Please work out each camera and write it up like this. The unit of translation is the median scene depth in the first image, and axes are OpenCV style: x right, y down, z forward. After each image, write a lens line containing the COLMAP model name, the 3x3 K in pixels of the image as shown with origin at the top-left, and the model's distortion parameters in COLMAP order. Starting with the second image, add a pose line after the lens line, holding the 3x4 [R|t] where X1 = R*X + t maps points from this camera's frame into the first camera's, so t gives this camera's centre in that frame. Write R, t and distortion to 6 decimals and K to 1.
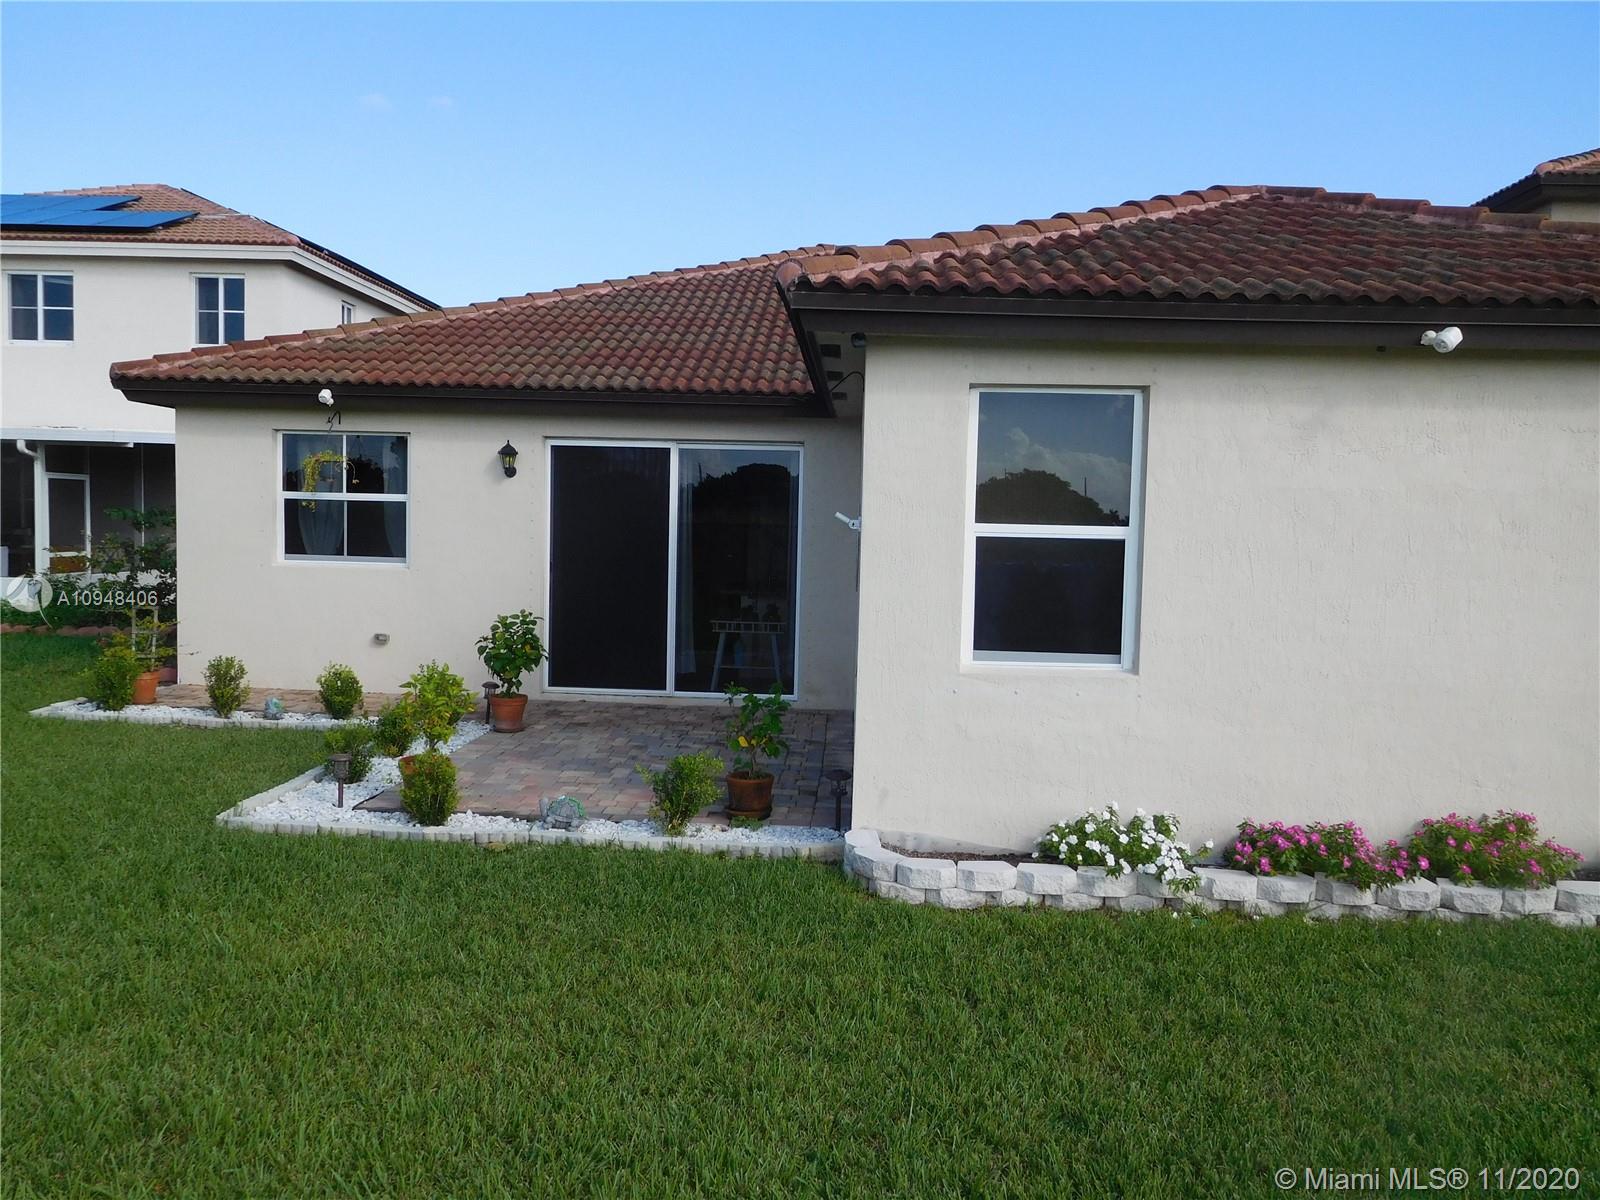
lens RADIAL K [[1200.6, 0, 800.0], [0, 1200.6, 600.0], [0, 0, 1]] dist [-0.033021, 0.003147]
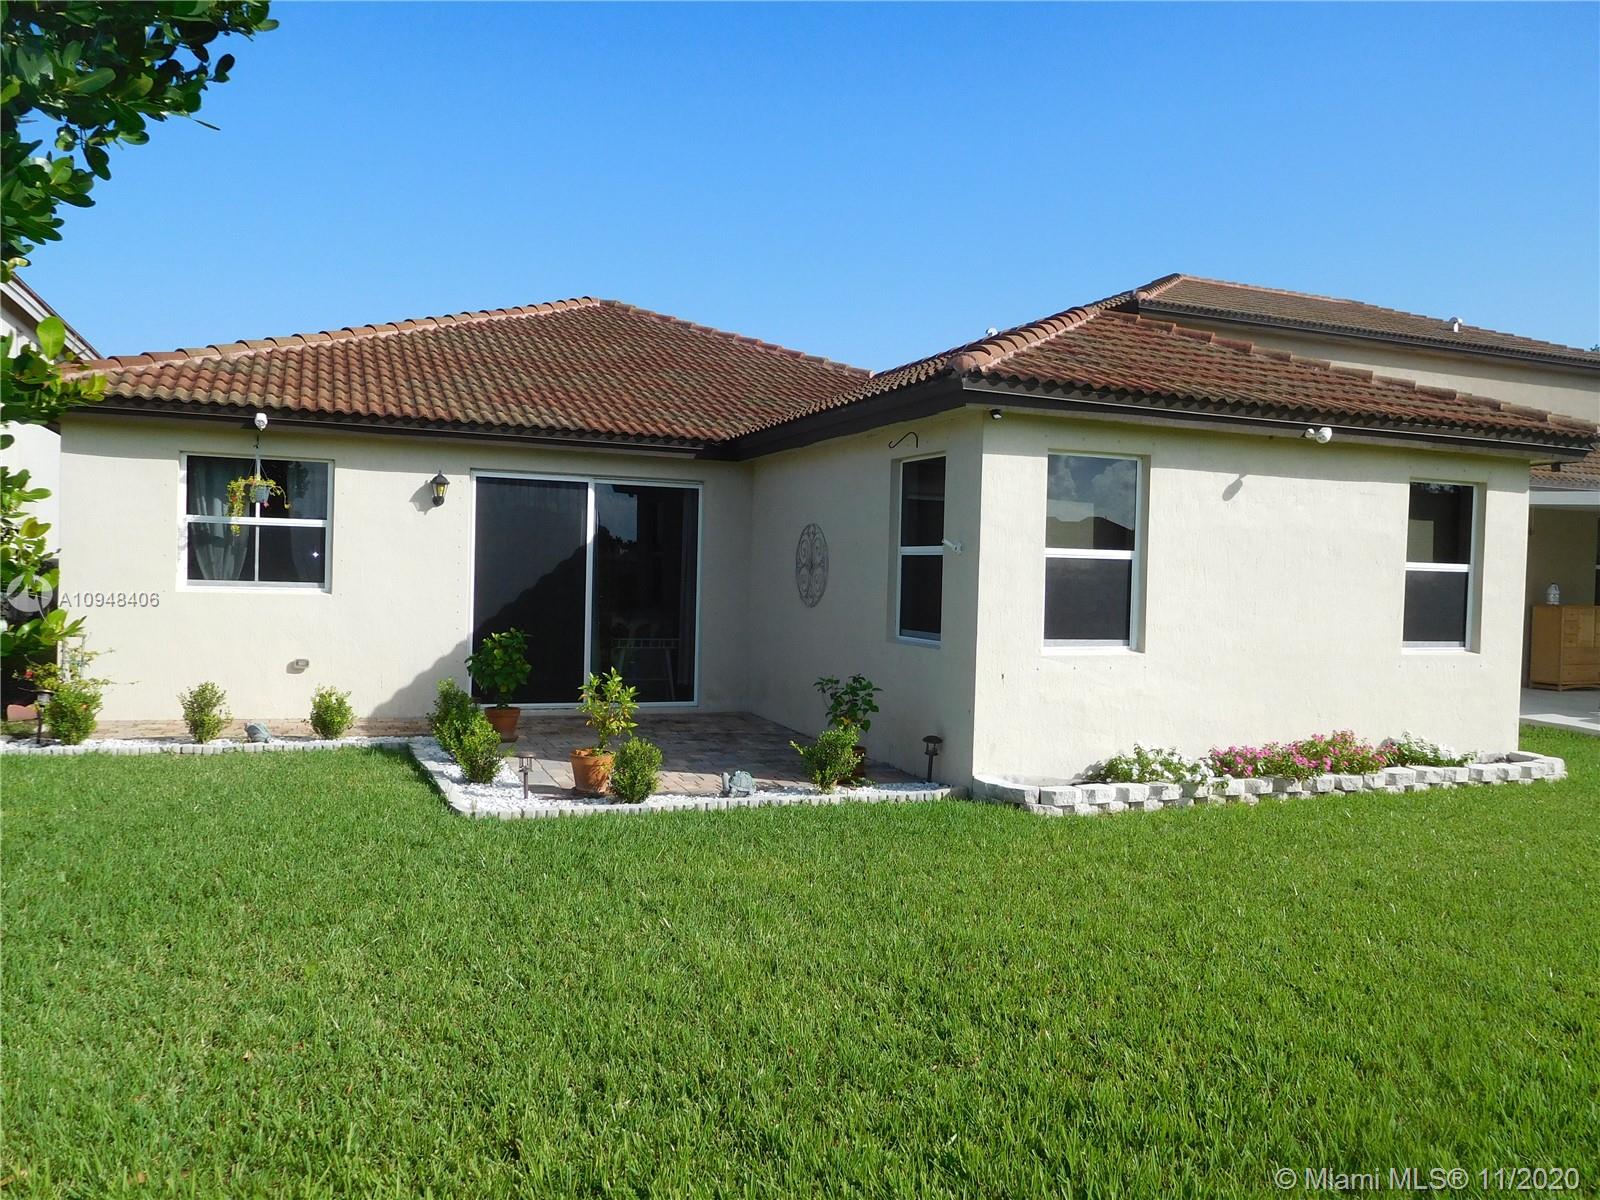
lens RADIAL K [[1174.6, 0, 834.4], [0, 1174.6, 601.9], [0, 0, 1]] dist [-0.040267, -0.001868]
pose [[0.905741, -0.012168, 0.423656, -0.408163], [0.023883, 0.999465, -0.022353, 0.014587], [-0.423157, 0.030365, 0.905547, -0.079782]]
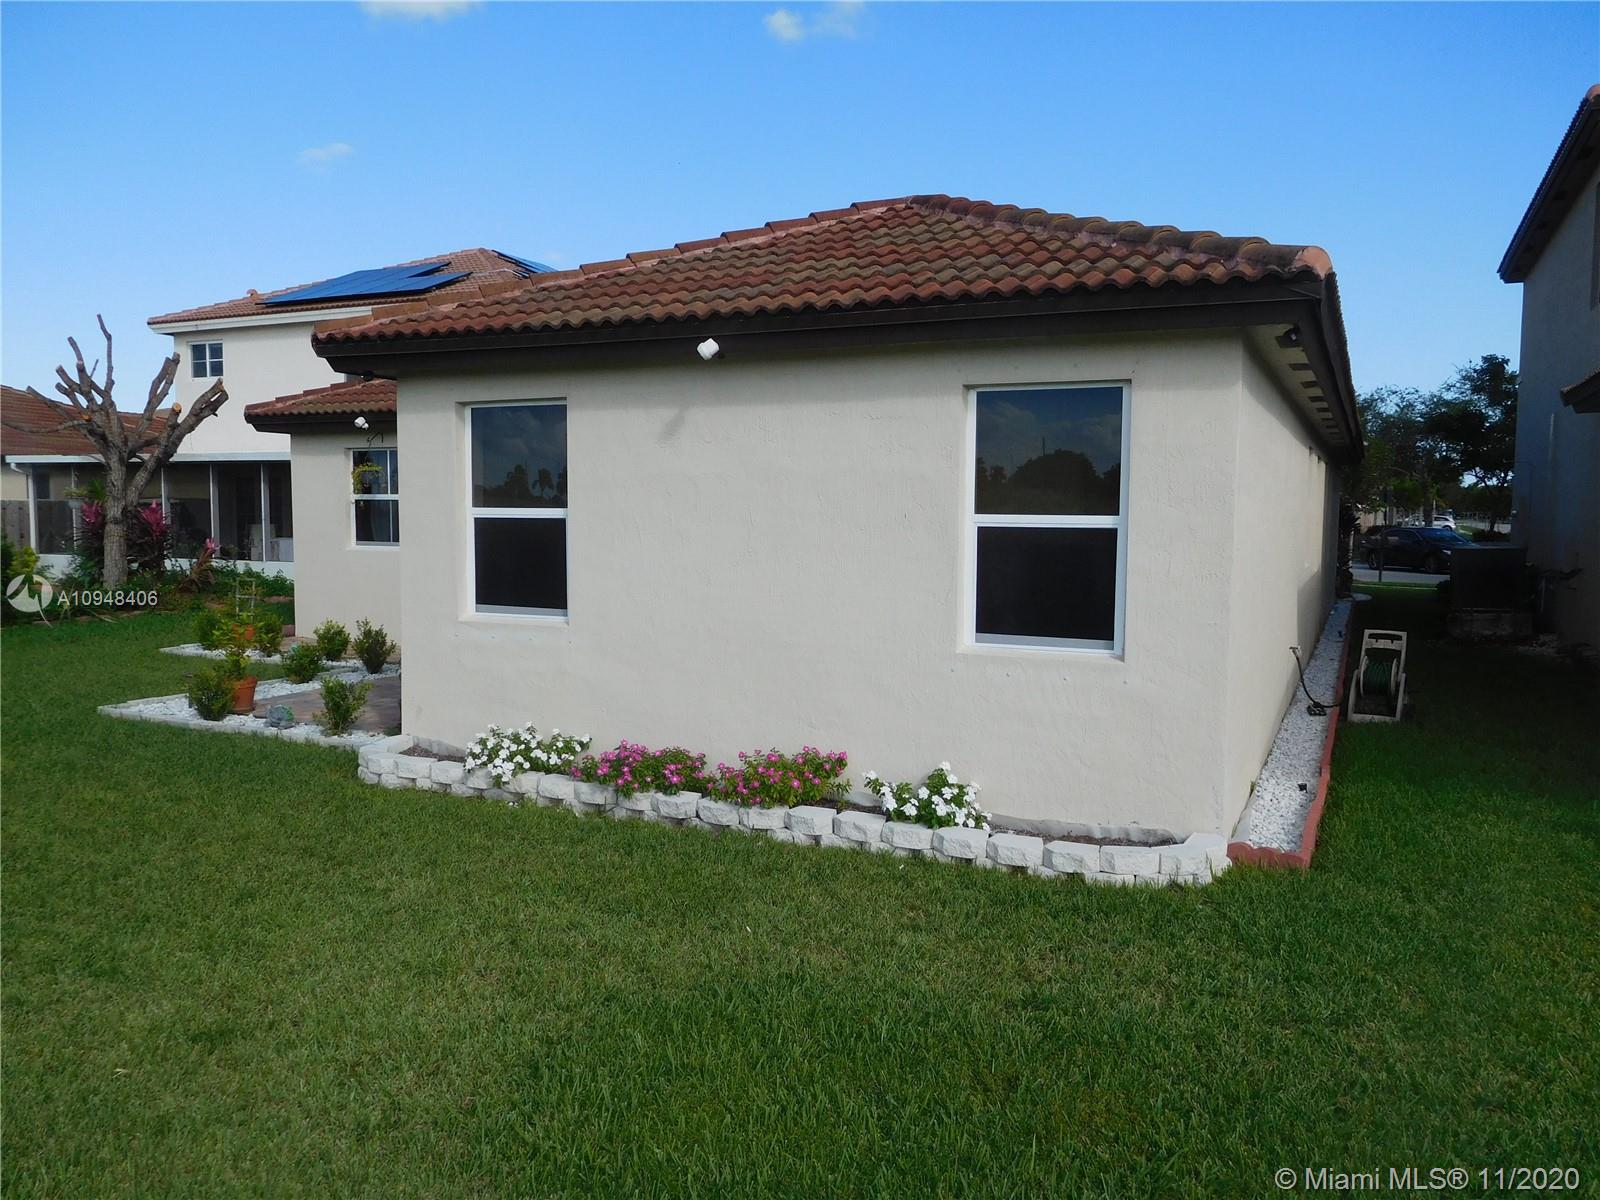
lens RADIAL K [[1174.6, 0, 834.4], [0, 1174.6, 601.9], [0, 0, 1]] dist [-0.040267, -0.001868]
pose [[0.937758, 0.015944, -0.346922, 0.601360], [-0.015343, 0.999872, 0.004478, 0.017401], [0.346949, 0.001124, 0.937883, -0.041663]]
